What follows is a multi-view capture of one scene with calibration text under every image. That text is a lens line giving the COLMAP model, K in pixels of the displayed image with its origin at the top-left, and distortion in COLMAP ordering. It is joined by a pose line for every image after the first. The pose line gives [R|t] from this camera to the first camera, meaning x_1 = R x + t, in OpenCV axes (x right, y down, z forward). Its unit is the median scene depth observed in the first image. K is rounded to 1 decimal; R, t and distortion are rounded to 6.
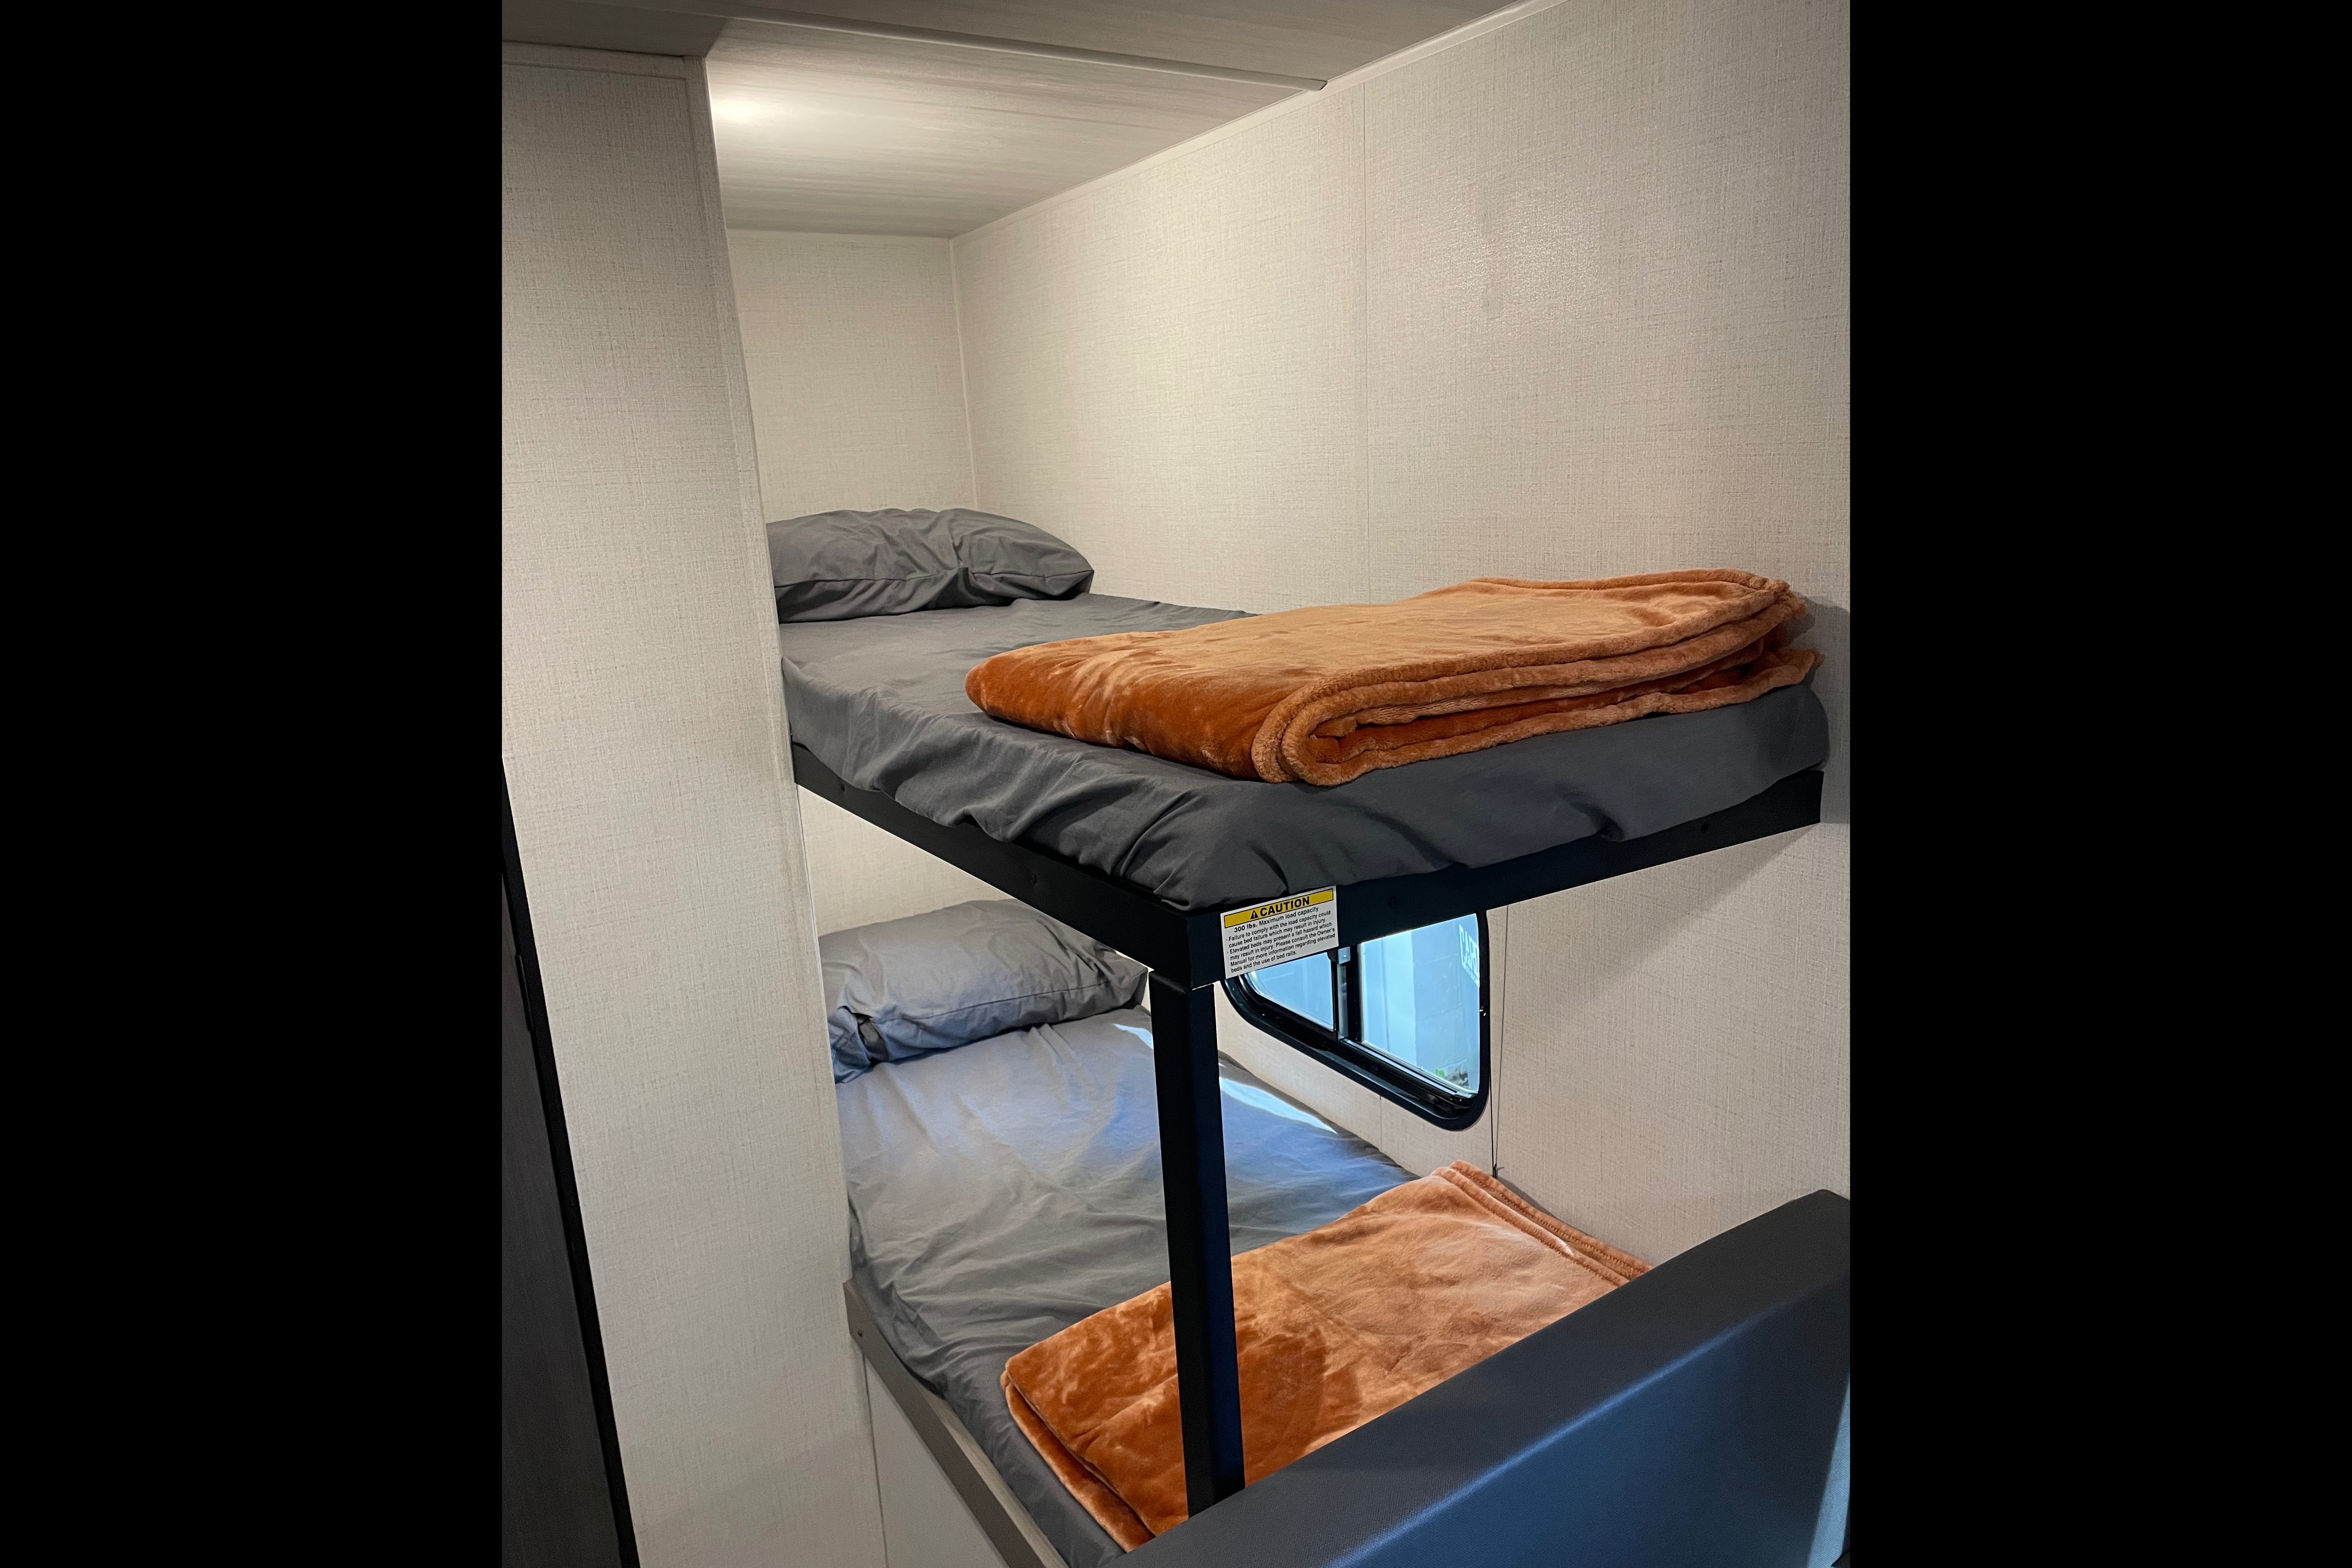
lens RADIAL K [[1308.9, 0, 1176.0], [0, 1308.9, 784.0], [0, 0, 1]] dist [0.072392, -0.000632]
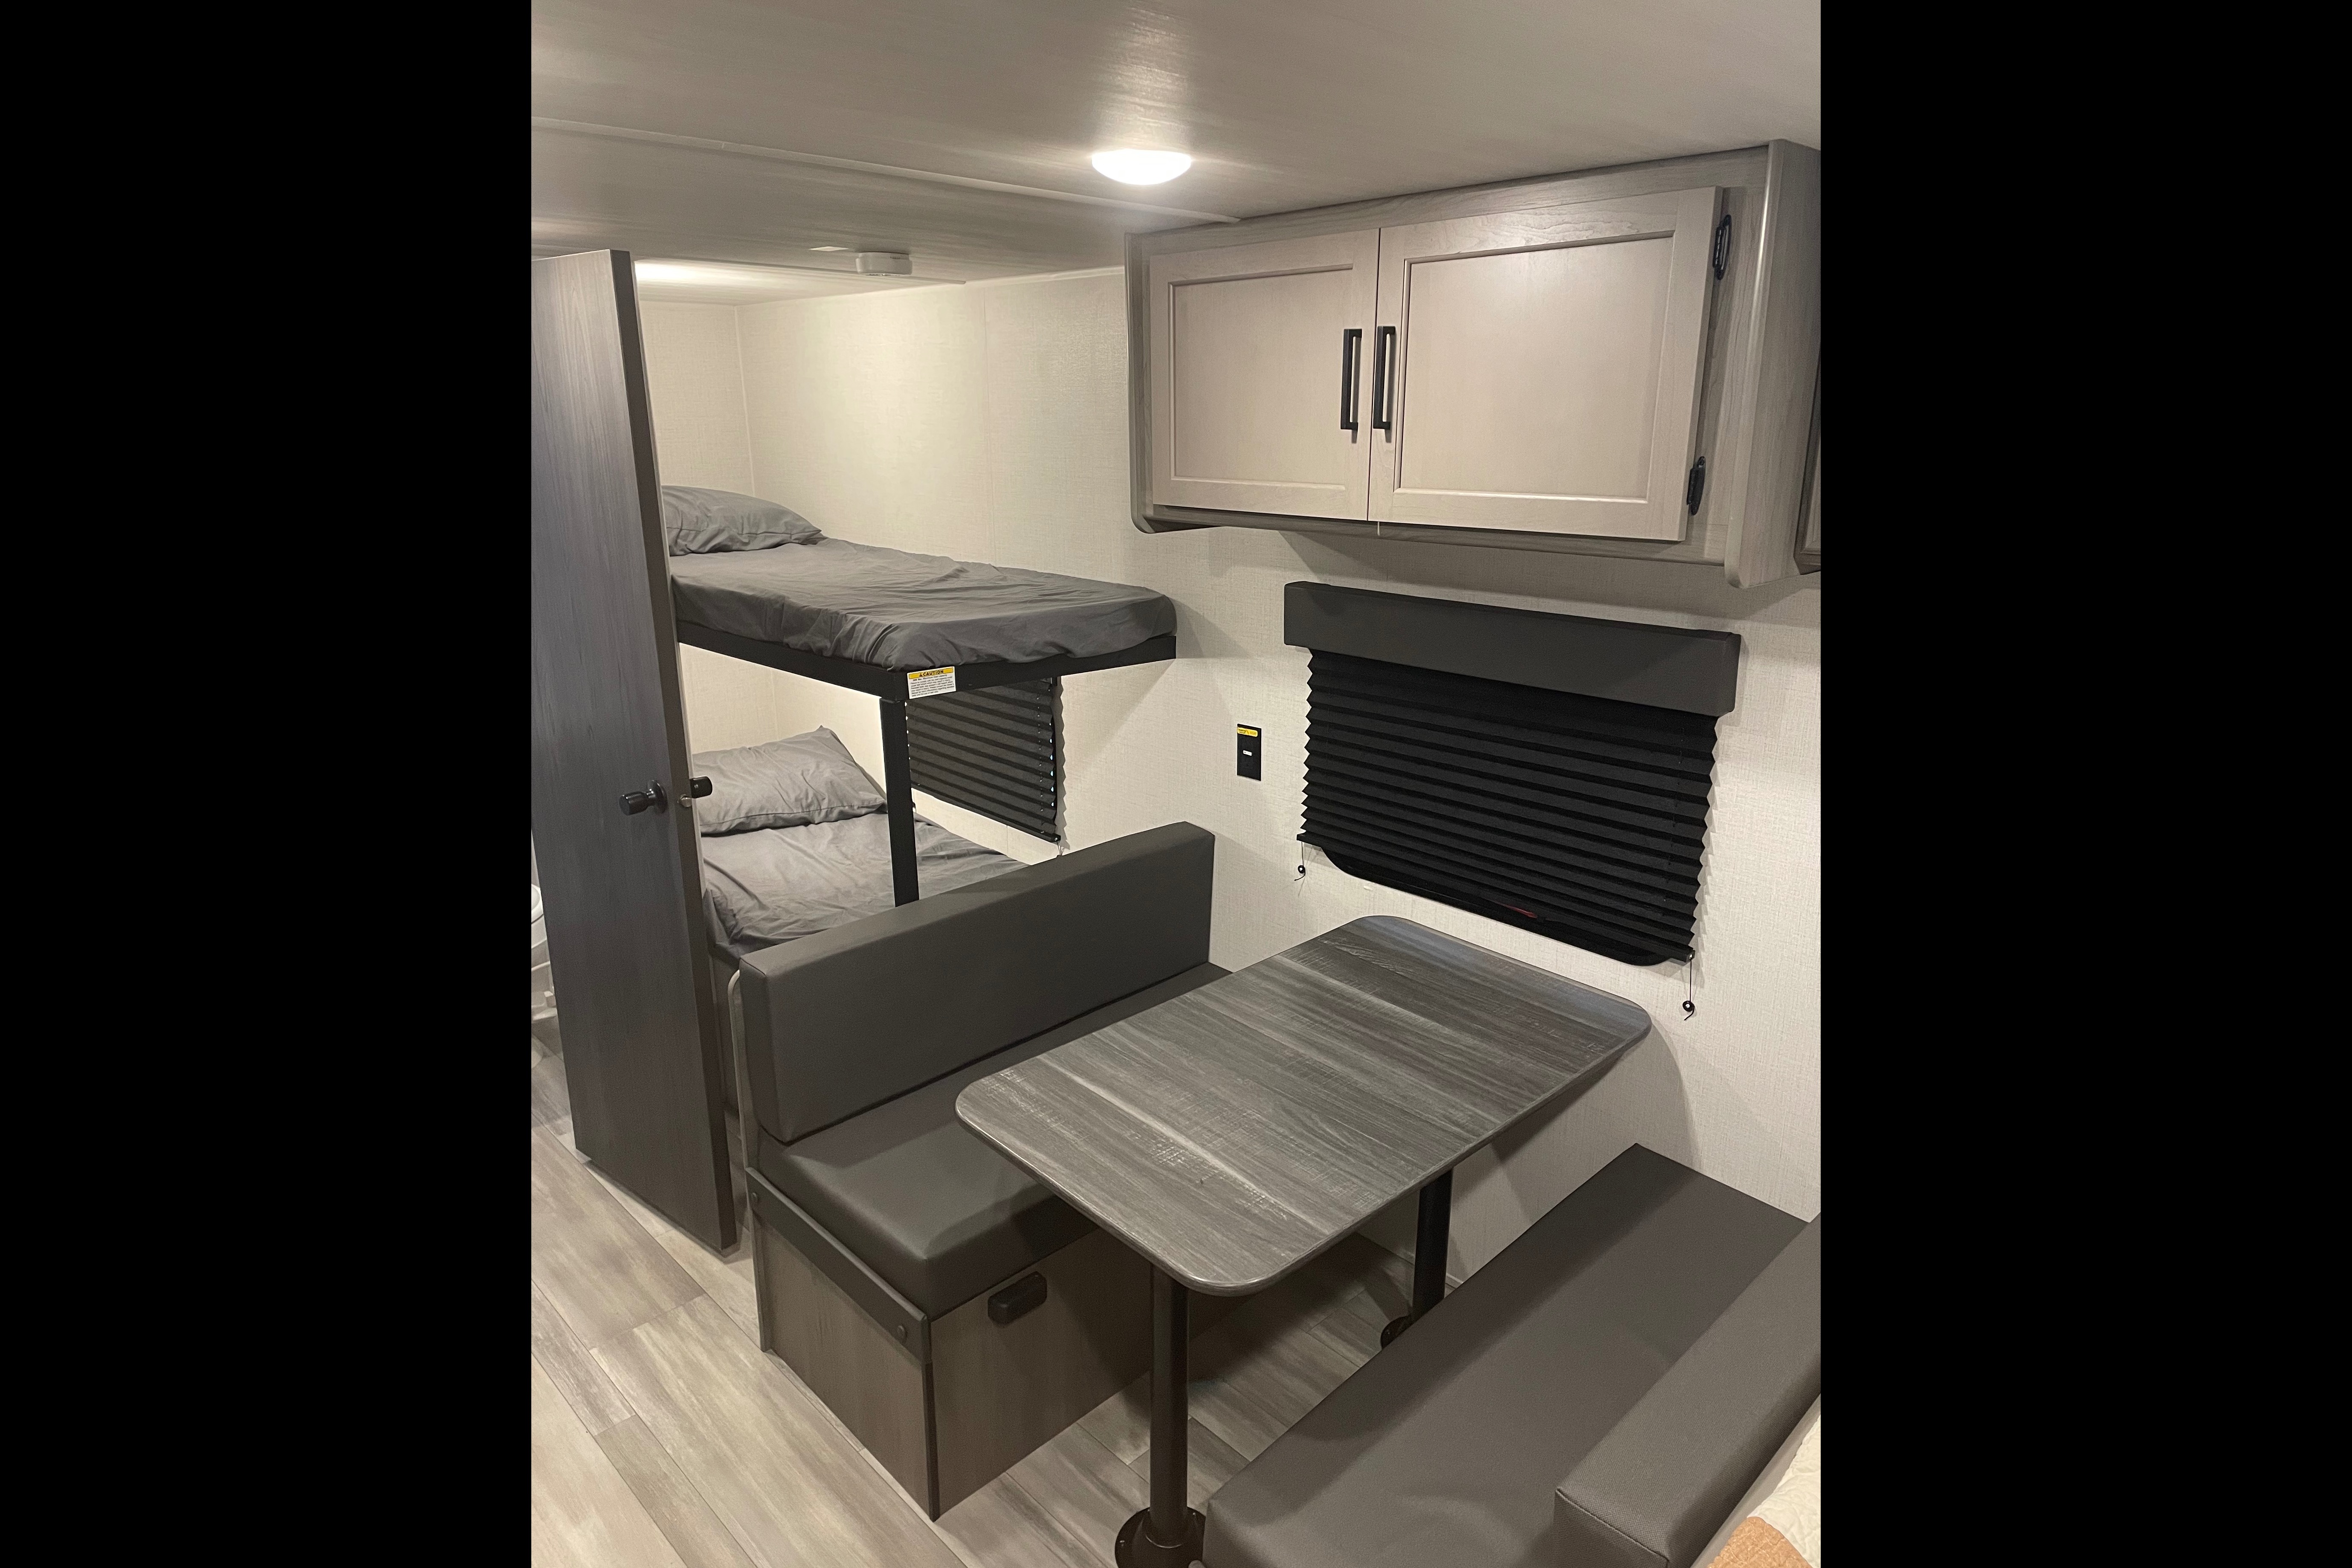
lens RADIAL K [[1309.0, 0, 1176.0], [0, 1309.0, 784.0], [0, 0, 1]] dist [0.072392, -0.000632]
pose [[0.975969, -0.004492, 0.217862, -0.016256], [-0.002970, 0.999420, 0.033914, 0.218575], [-0.217888, -0.033746, 0.975390, -1.606312]]
